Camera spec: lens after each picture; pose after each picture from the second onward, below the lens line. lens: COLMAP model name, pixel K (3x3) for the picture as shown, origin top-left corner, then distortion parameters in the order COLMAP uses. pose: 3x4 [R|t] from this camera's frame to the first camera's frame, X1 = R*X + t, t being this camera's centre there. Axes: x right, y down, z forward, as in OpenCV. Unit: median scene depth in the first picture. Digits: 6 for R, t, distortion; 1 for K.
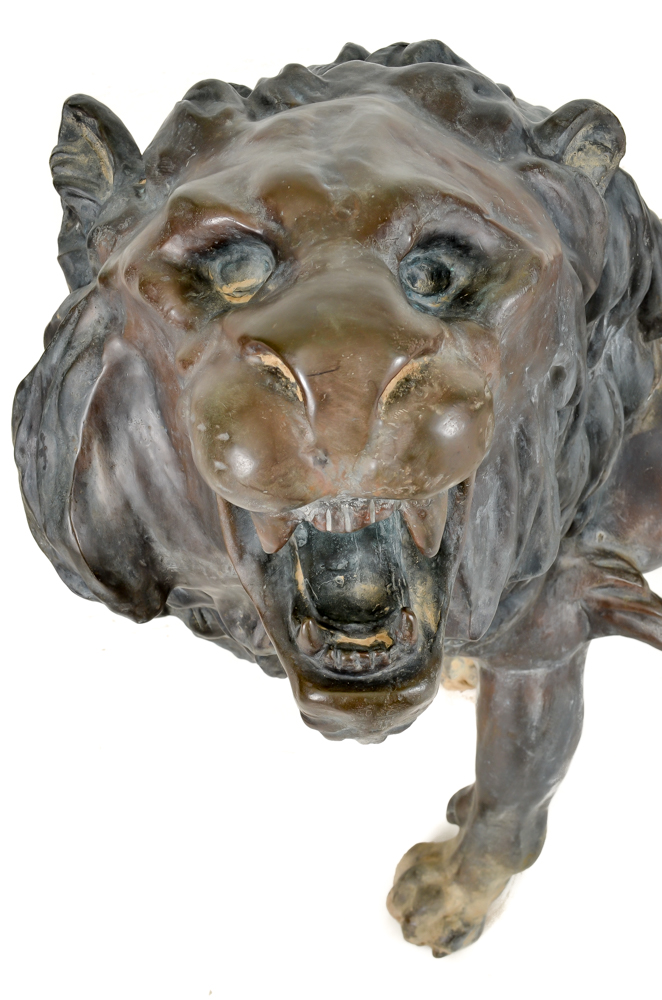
lens RADIAL K [[1234.1, 0, 338.6], [0, 1234.1, 500.8], [0, 0, 1]] dist [-0.025966, 0.000000]
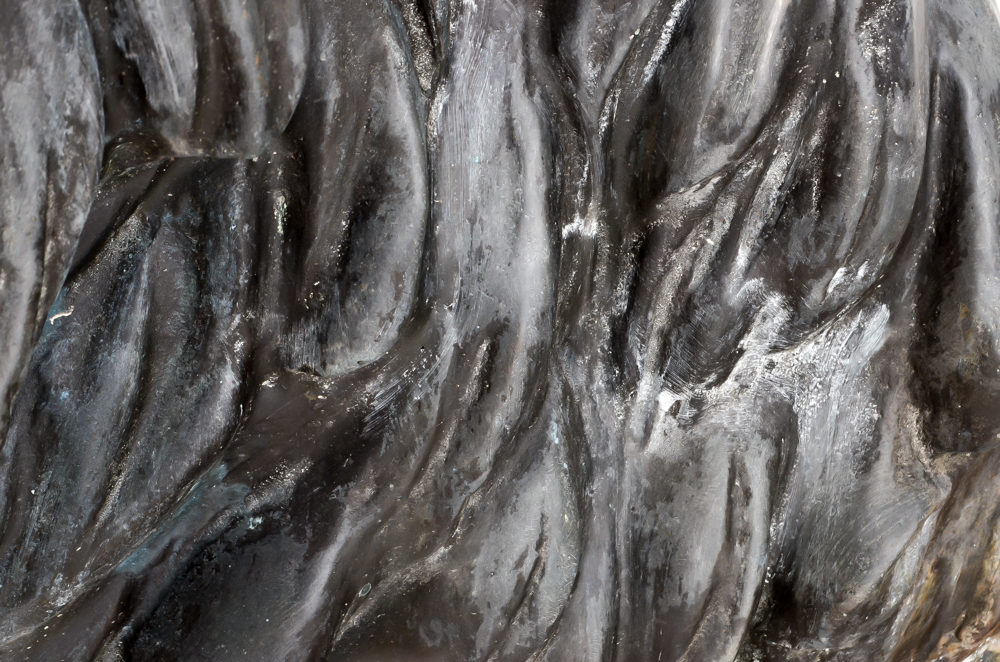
lens RADIAL K [[2241.0, 0, 494.9], [0, 2241.0, 338.5], [0, 0, 1]] dist [0.019532, 0.000000]
pose [[0.819238, 0.373597, -0.435058, 0.632870], [-0.500545, 0.836069, -0.224596, 0.087702], [0.279830, 0.401763, 0.871941, 0.557205]]
